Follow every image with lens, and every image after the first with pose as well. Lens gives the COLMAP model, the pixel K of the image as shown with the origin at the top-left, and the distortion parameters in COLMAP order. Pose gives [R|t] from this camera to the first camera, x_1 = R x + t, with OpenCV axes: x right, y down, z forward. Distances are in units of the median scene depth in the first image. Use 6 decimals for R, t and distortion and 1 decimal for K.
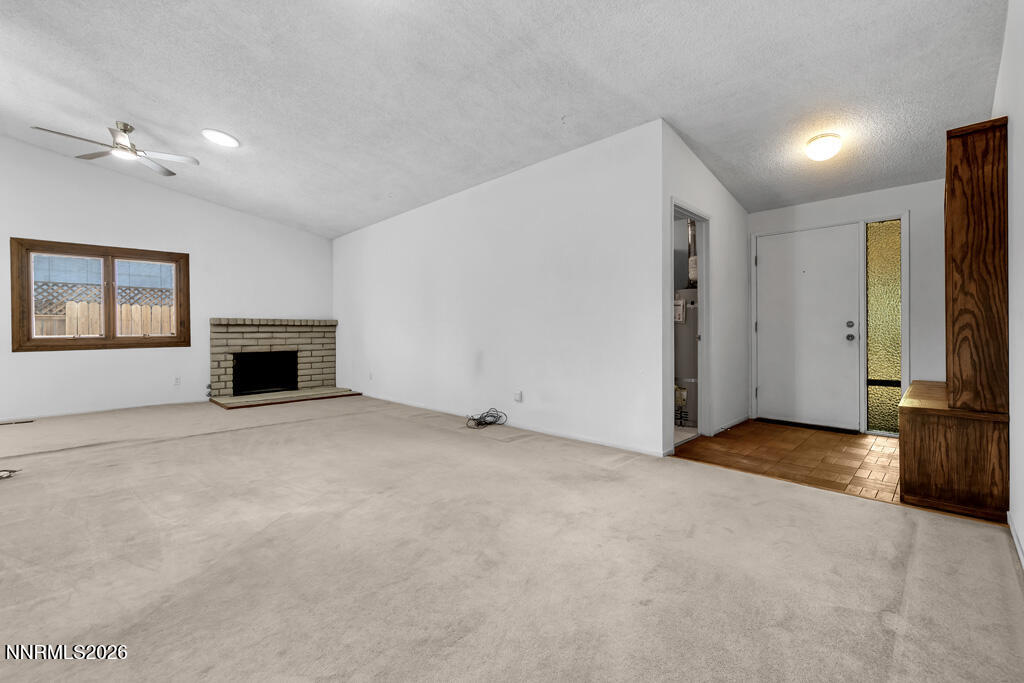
lens RADIAL K [[423.6, 0, 521.6], [0, 423.6, 333.7], [0, 0, 1]] dist [0.004881, 0.000099]
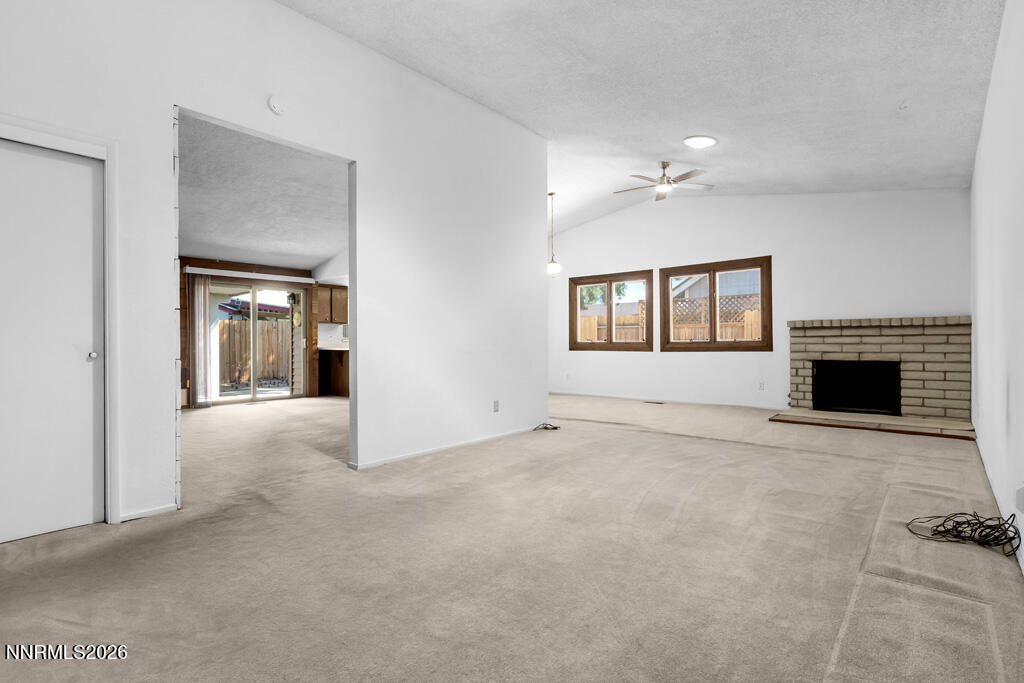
lens RADIAL K [[482.7, 0, 517.2], [0, 482.7, 342.8], [0, 0, 1]] dist [0.003960, 0.000254]
pose [[0.086241, 0.009172, -0.996232, 0.253971], [0.004614, 0.999943, 0.009606, -0.002475], [0.996264, -0.005425, 0.086194, 0.313495]]
